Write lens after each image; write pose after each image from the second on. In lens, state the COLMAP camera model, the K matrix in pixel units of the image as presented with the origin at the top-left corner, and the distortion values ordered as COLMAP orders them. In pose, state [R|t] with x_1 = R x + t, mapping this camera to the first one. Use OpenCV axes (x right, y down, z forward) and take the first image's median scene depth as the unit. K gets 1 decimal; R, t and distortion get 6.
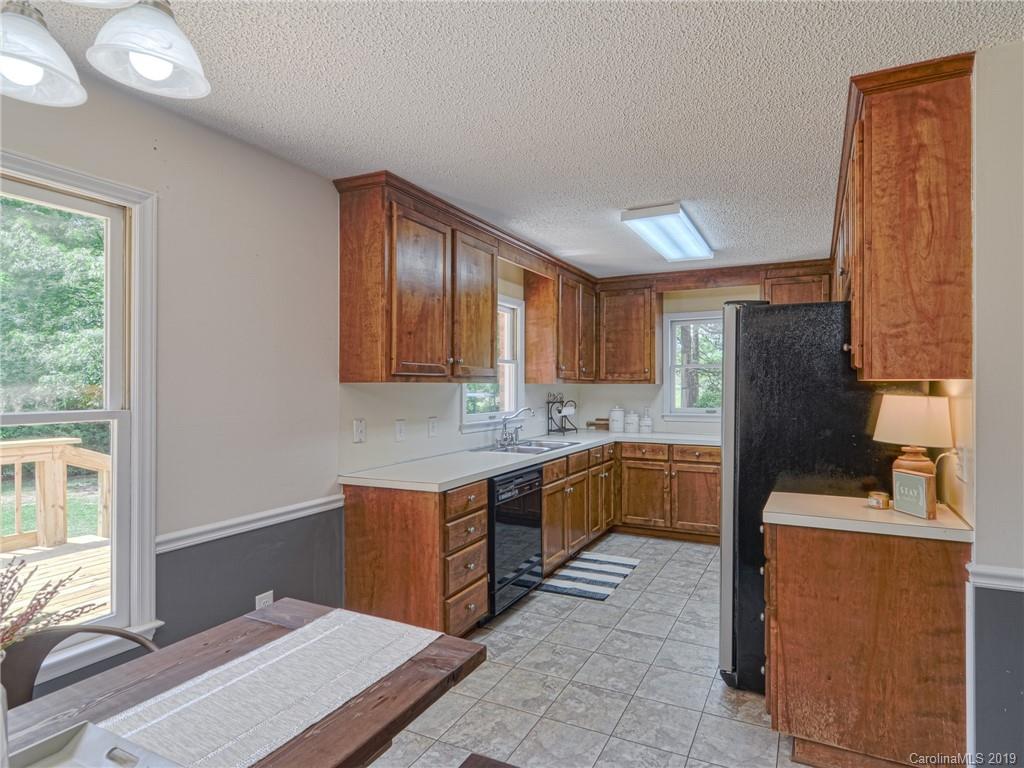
lens RADIAL K [[564.8, 0, 566.7], [0, 564.8, 384.3], [0, 0, 1]] dist [0.001006, 0.000181]
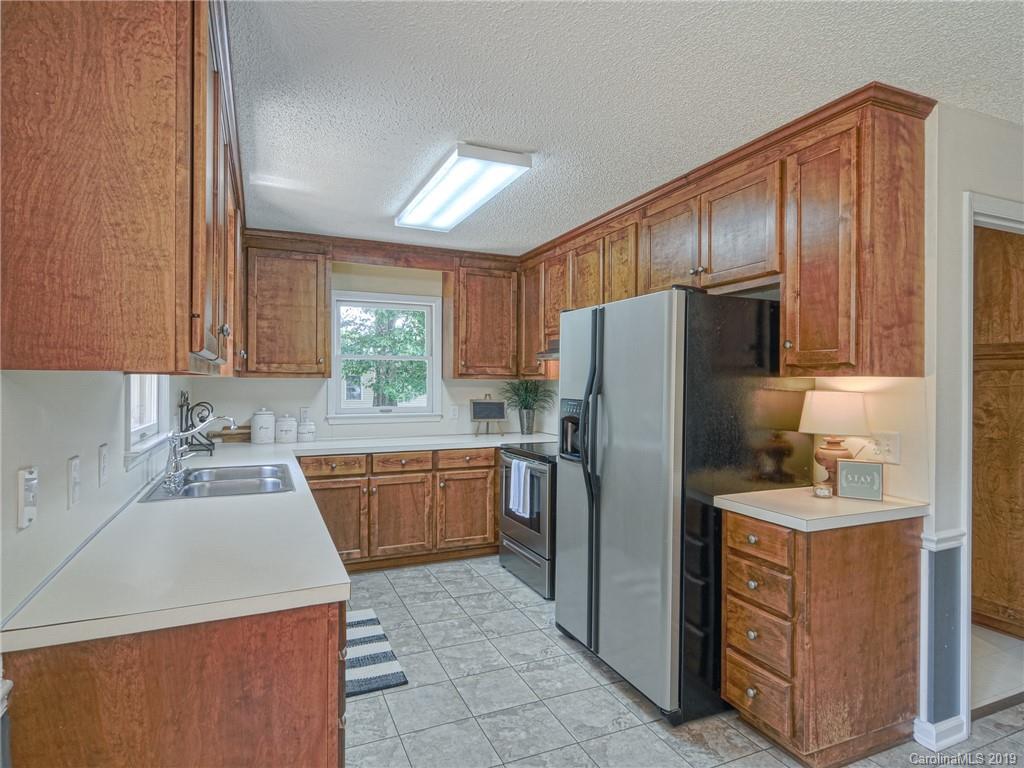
lens RADIAL K [[557.8, 0, 512.0], [0, 557.8, 384.0], [0, 0, 1]] dist [0.003088, -0.000351]
pose [[0.667337, -0.000073, 0.744756, -0.397044], [-0.006555, 0.999961, 0.005972, 0.001682], [-0.744727, -0.008867, 0.667310, 0.466687]]
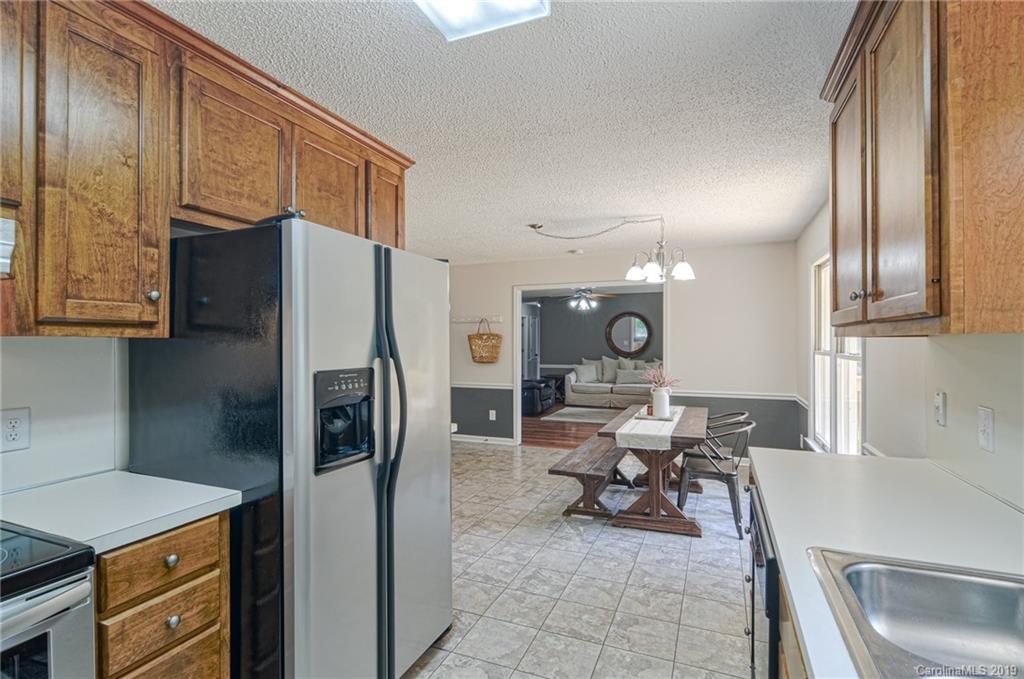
lens RADIAL K [[501.9, 0, 518.2], [0, 501.9, 339.0], [0, 0, 1]] dist [0.001103, 0.000000]
pose [[-0.999361, -0.000020, -0.035752, 0.141244], [0.000225, 0.999976, -0.006866, 0.003551], [0.035752, -0.006869, -0.999337, 1.457814]]
